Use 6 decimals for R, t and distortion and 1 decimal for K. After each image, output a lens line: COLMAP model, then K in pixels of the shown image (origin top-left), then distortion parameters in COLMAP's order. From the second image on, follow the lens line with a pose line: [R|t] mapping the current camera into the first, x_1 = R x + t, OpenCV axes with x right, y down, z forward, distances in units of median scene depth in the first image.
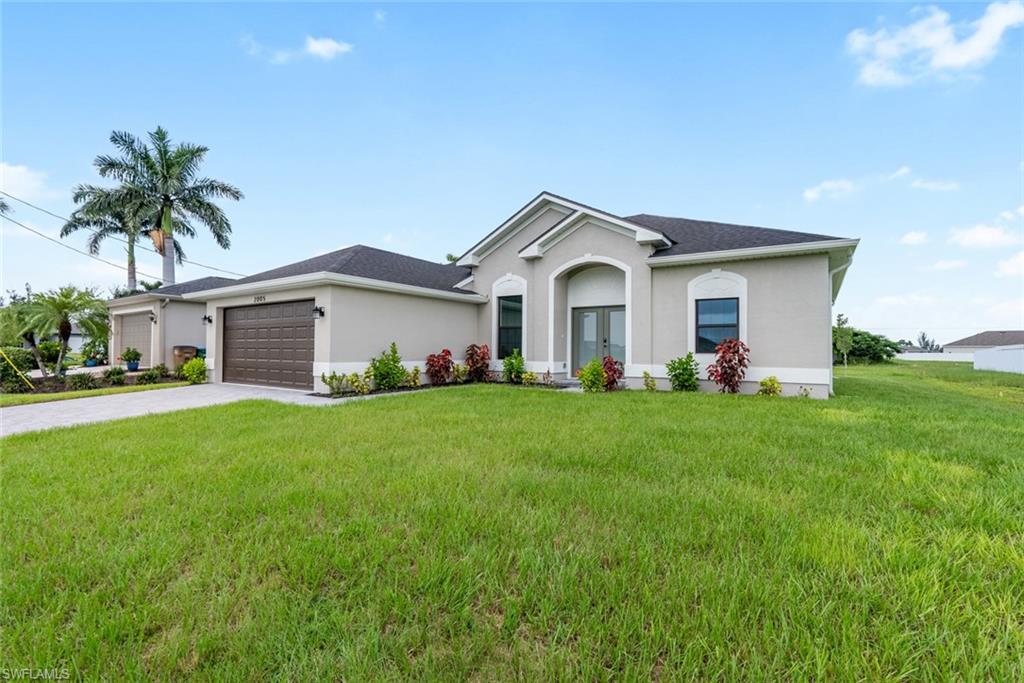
lens RADIAL K [[440.9, 0, 510.5], [0, 440.9, 347.5], [0, 0, 1]] dist [0.000003, -0.000163]
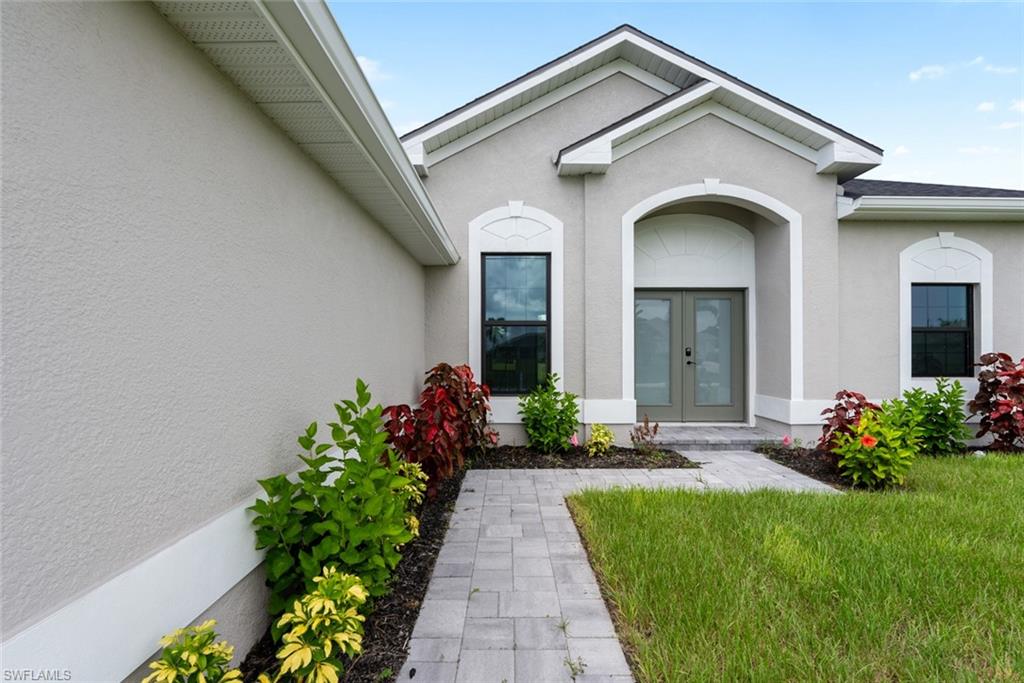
lens RADIAL K [[440.9, 0, 510.5], [0, 440.9, 347.5], [0, 0, 1]] dist [0.000003, -0.000163]
pose [[0.833439, -0.004529, 0.552593, -0.273983], [0.003543, 0.999990, 0.002851, -0.024598], [-0.552600, -0.000418, 0.833446, 0.687546]]
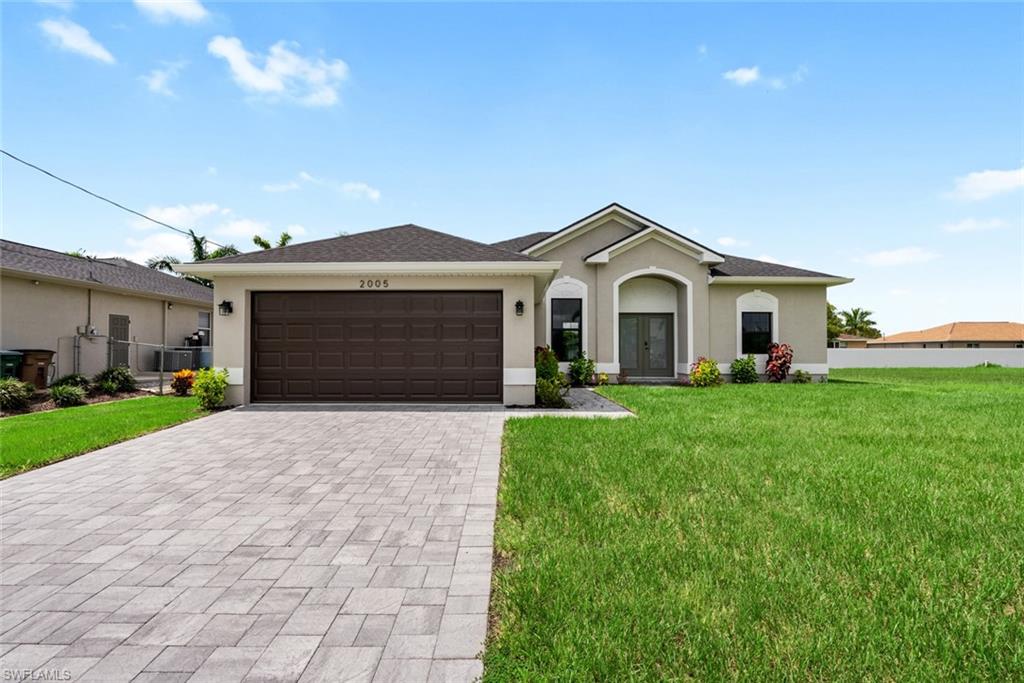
lens RADIAL K [[440.9, 0, 510.5], [0, 440.9, 347.5], [0, 0, 1]] dist [0.000003, -0.000163]
pose [[0.841914, 0.001124, 0.539611, -0.709930], [0.000584, 0.999995, -0.002994, -0.002314], [-0.539612, 0.002835, 0.841909, 0.240074]]
